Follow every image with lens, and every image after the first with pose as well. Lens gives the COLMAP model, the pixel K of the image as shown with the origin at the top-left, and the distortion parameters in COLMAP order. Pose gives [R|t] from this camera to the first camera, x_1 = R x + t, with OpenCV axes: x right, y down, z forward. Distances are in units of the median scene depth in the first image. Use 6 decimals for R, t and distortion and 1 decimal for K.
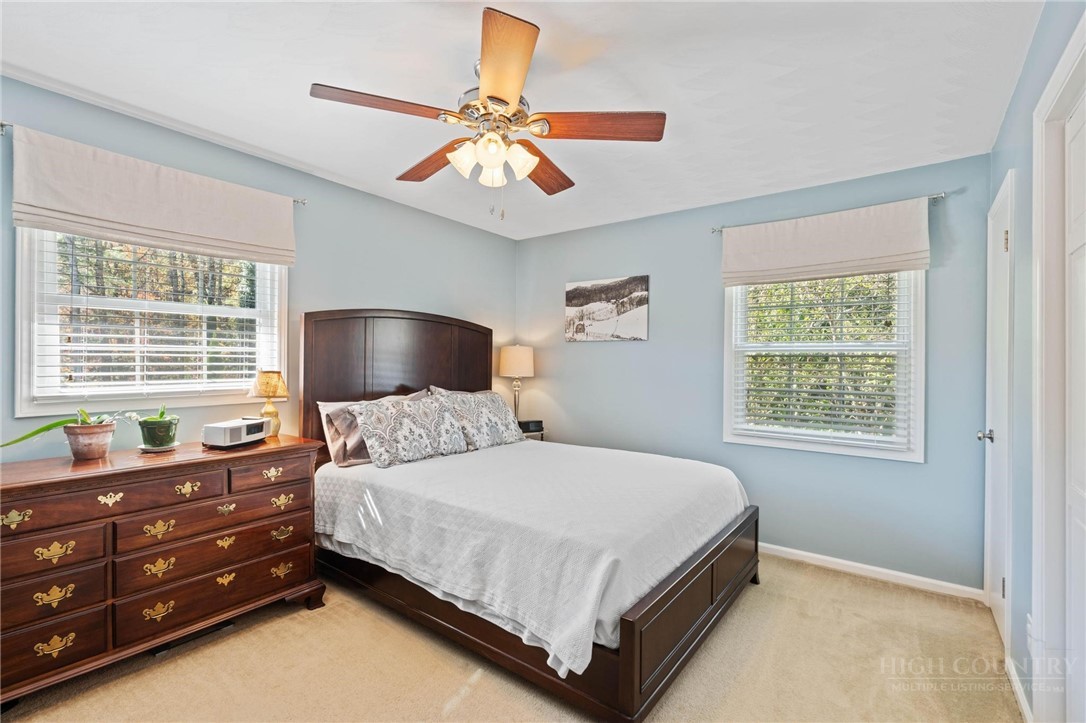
lens RADIAL K [[487.7, 0, 544.7], [0, 487.7, 364.1], [0, 0, 1]] dist [-0.010983, 0.003901]
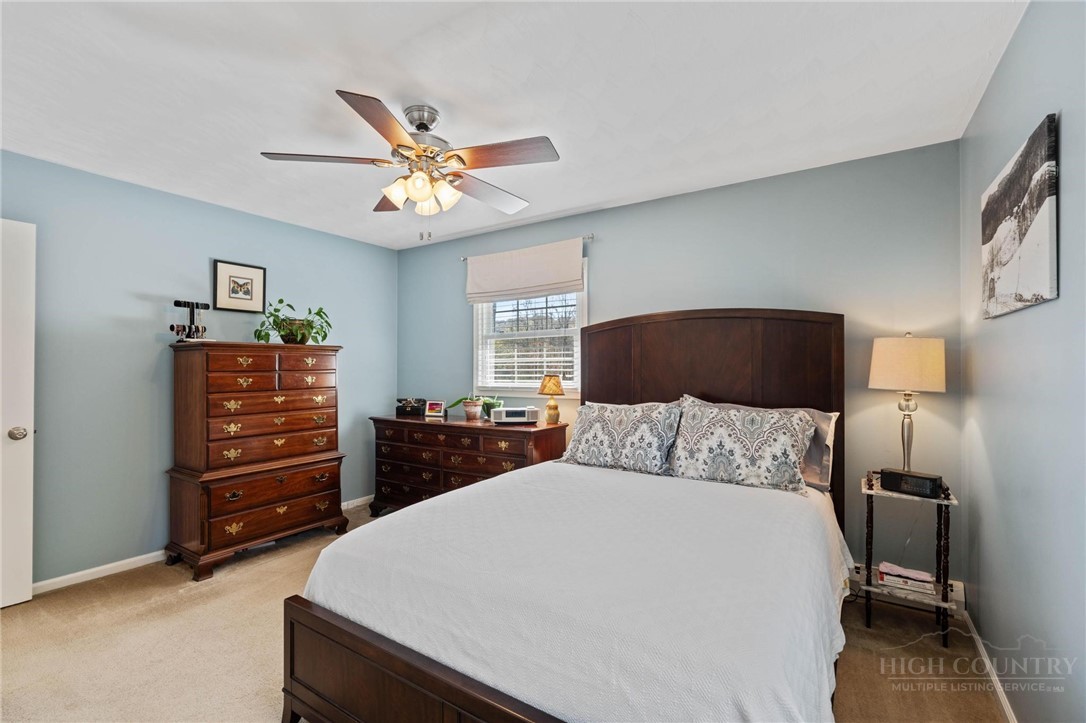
lens RADIAL K [[487.7, 0, 542.9], [0, 487.7, 362.6], [0, 0, 1]] dist [-0.010983, 0.003901]
pose [[0.066687, -0.016982, -0.997629, 0.829543], [0.000067, 0.999855, -0.017015, 0.003231], [0.997774, 0.001068, 0.066678, 0.938519]]
